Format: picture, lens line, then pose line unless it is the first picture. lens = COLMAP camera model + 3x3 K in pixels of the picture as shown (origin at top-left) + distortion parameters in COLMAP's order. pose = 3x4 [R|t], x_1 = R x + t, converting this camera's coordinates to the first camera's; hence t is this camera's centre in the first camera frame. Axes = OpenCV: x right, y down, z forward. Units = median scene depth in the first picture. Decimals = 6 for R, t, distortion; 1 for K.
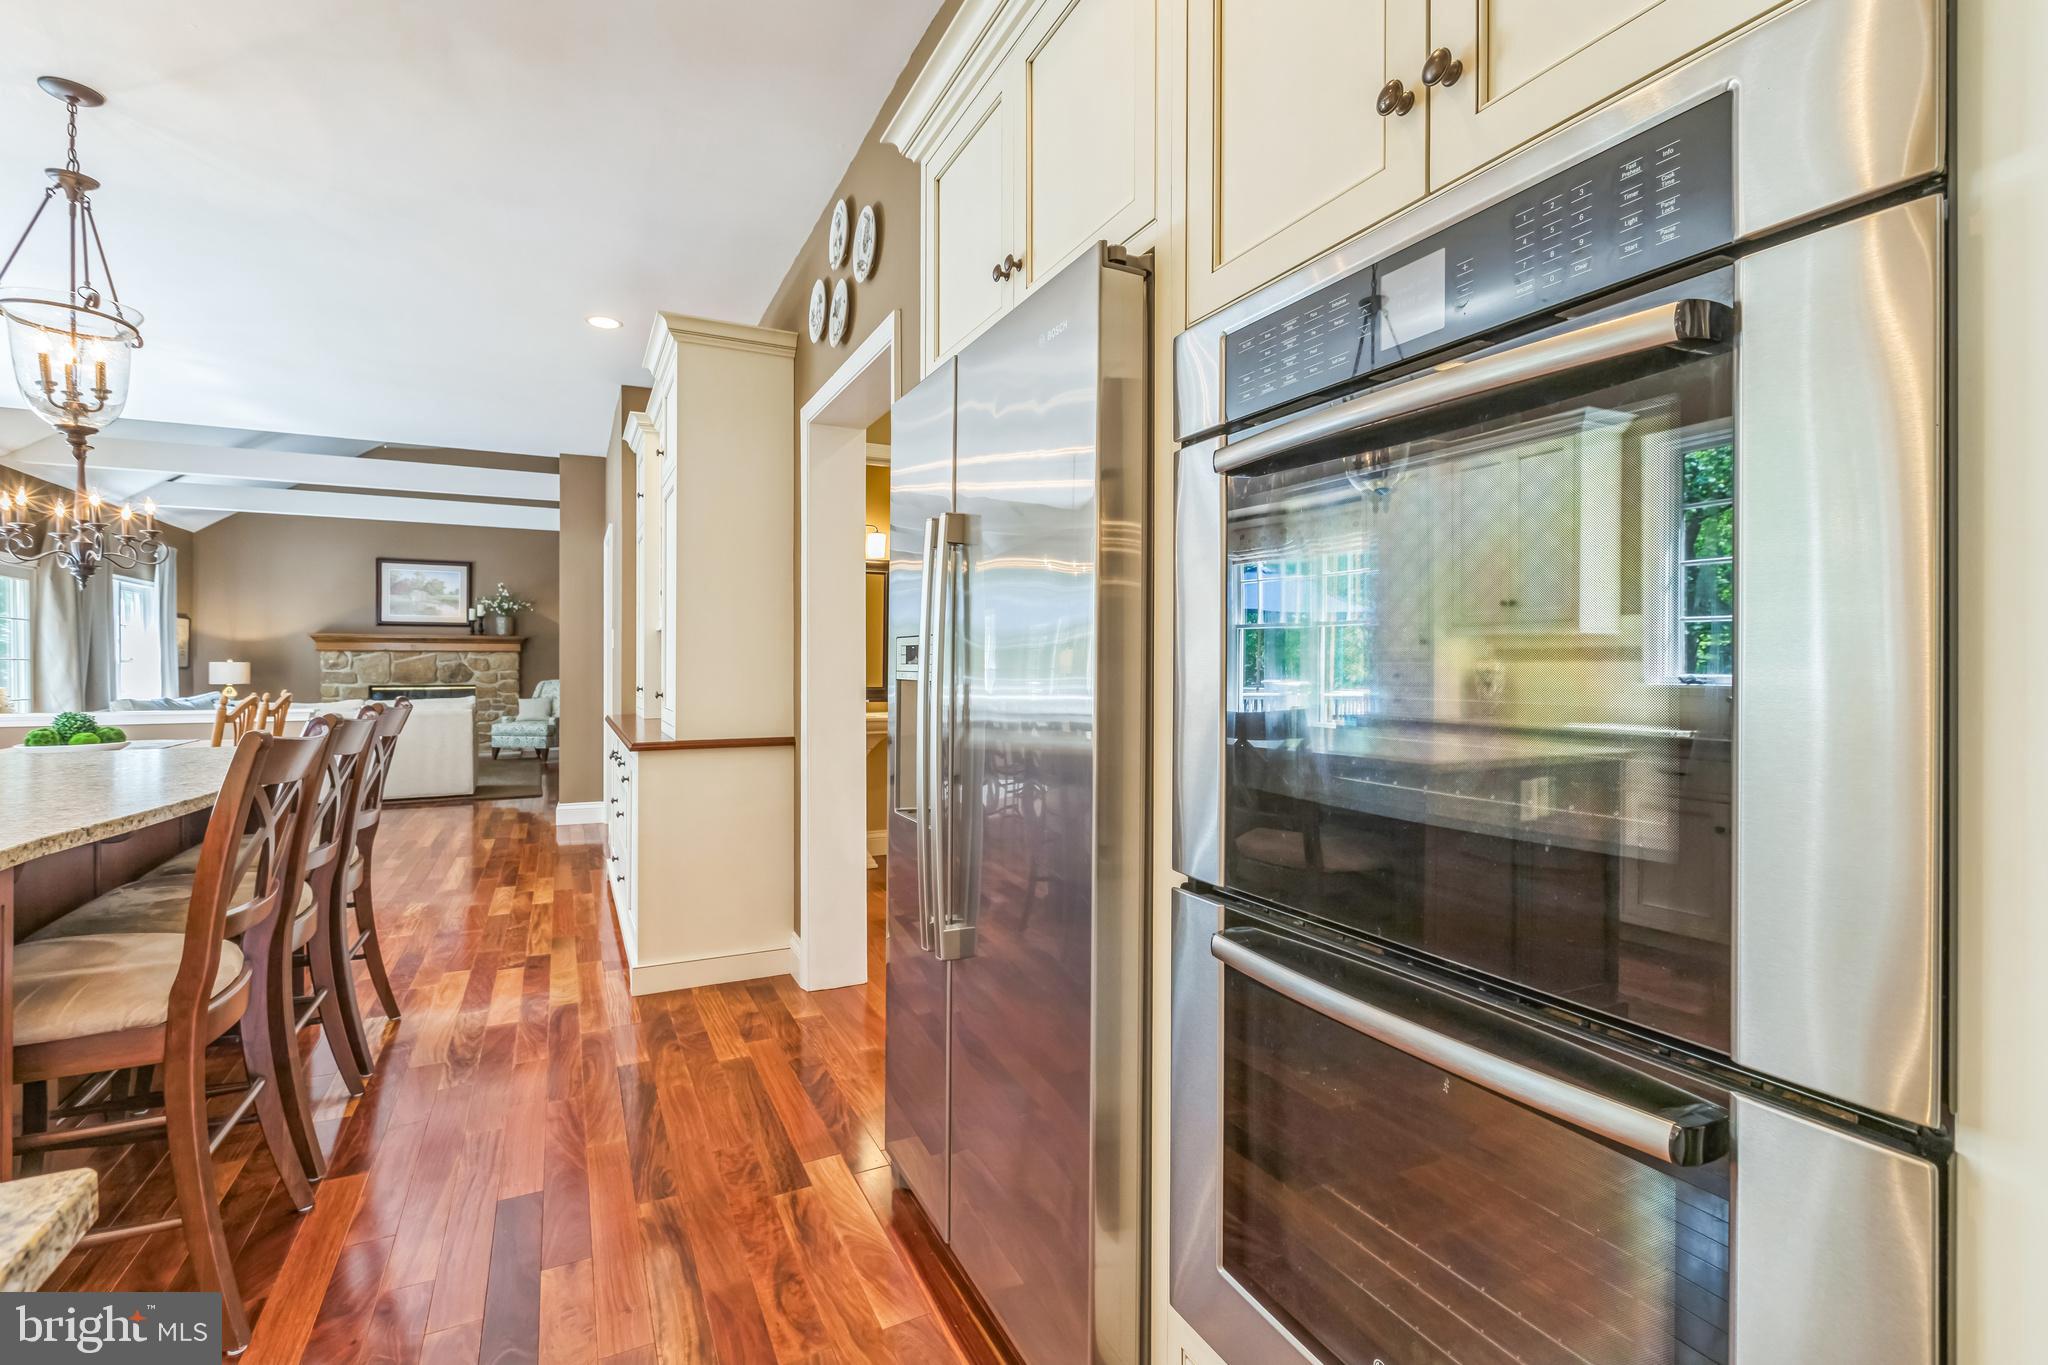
lens RADIAL K [[914.3, 0, 1018.4], [0, 914.3, 670.9], [0, 0, 1]] dist [0.001611, 0.000022]
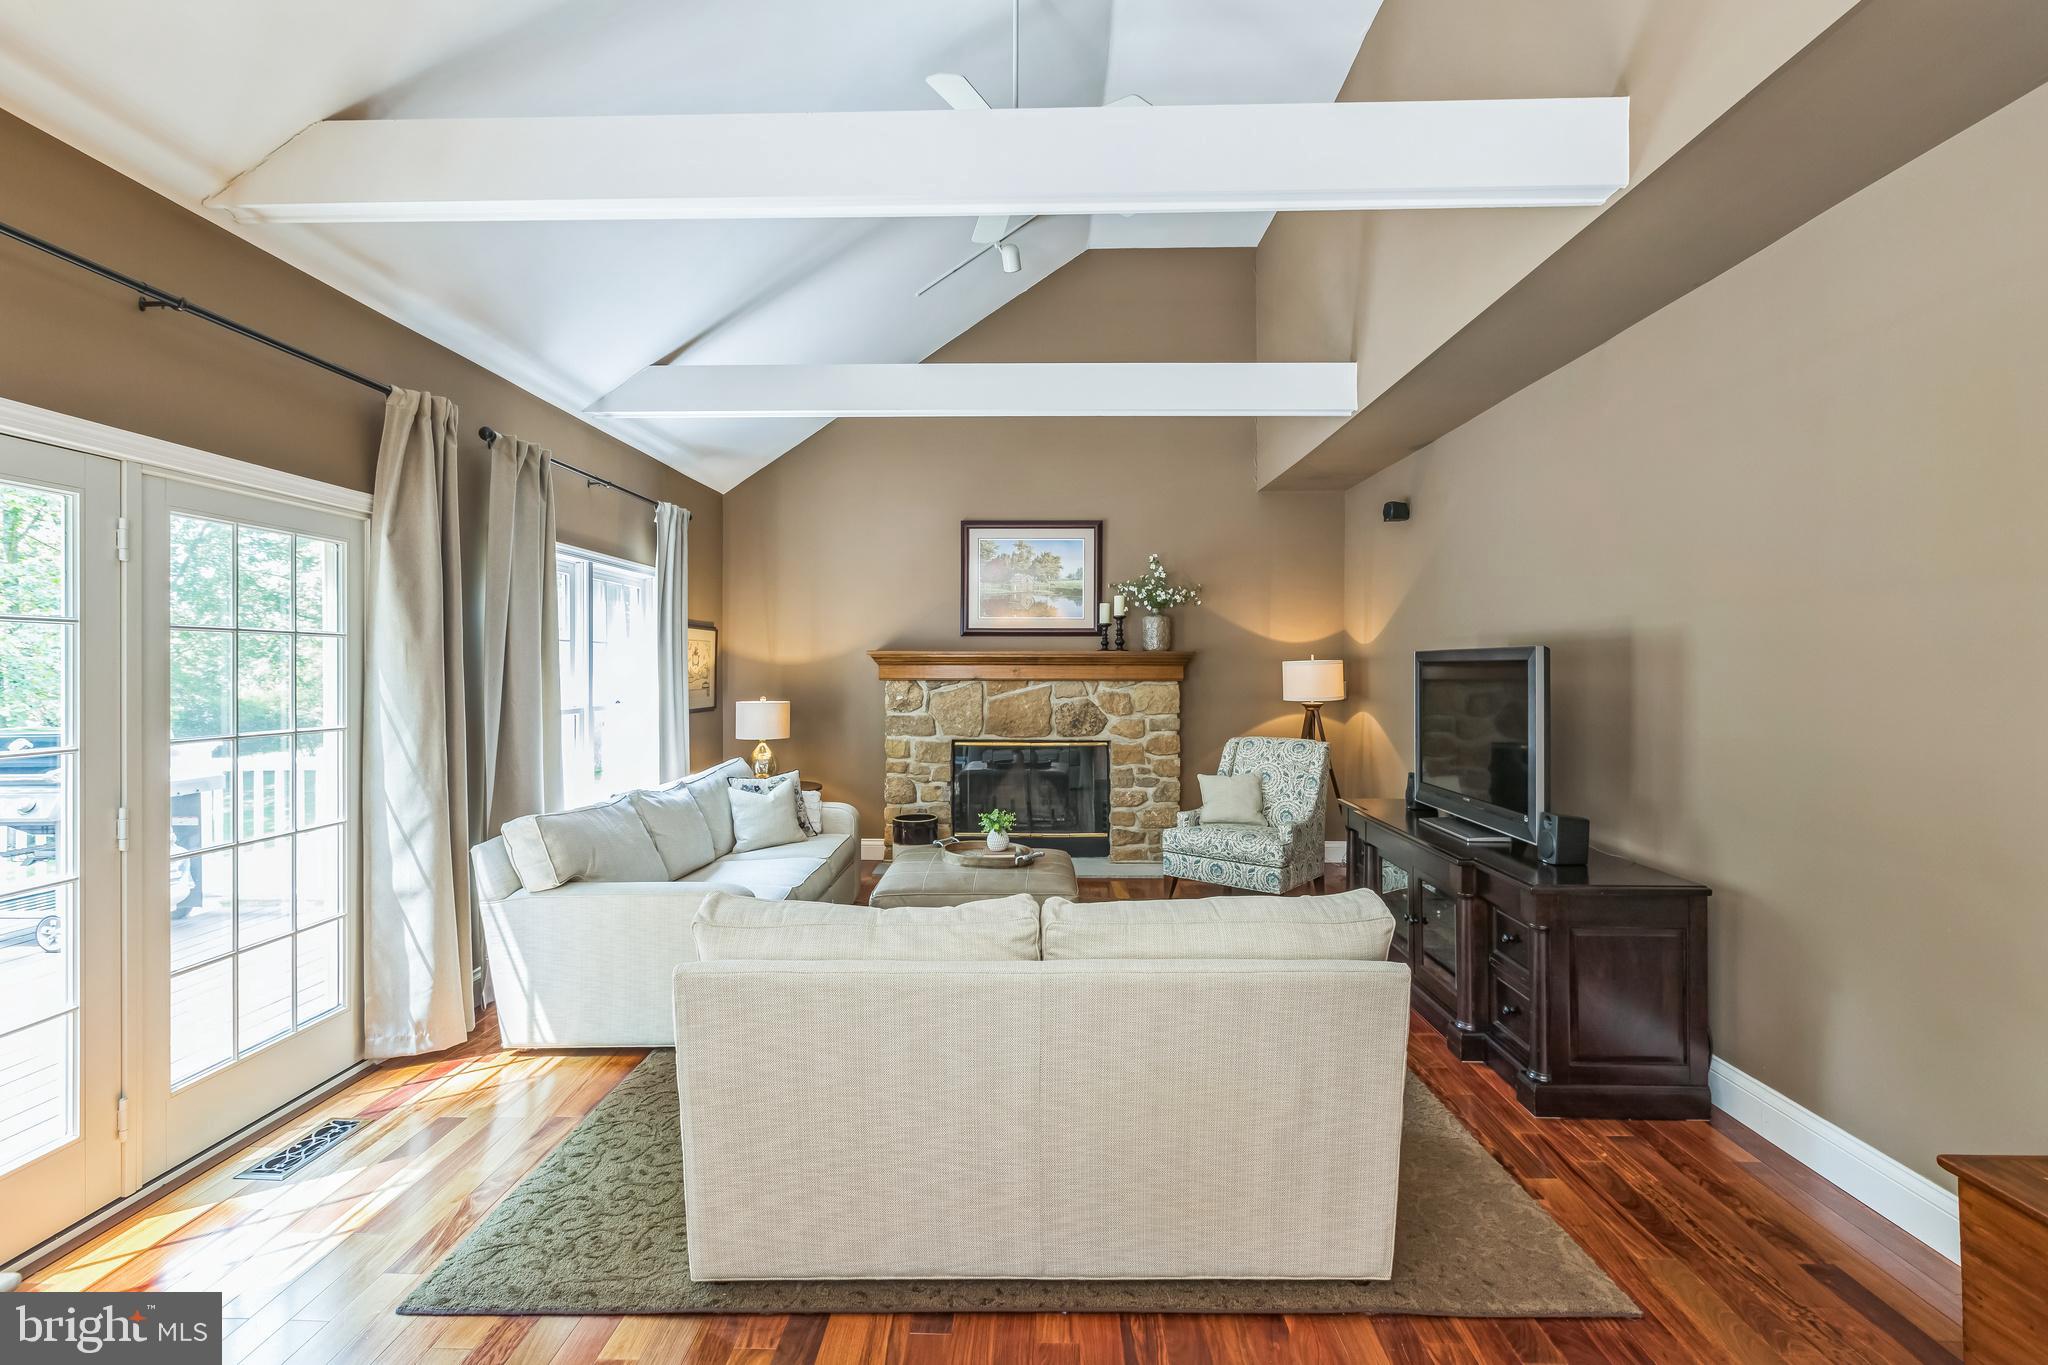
lens RADIAL K [[914.3, 0, 1018.4], [0, 914.3, 670.9], [0, 0, 1]] dist [0.001611, 0.000022]
pose [[0.881559, -0.000406, -0.472074, -0.390784], [-0.001245, 0.999994, -0.003186, -0.025544], [0.472073, 0.003396, 0.881553, 0.497838]]
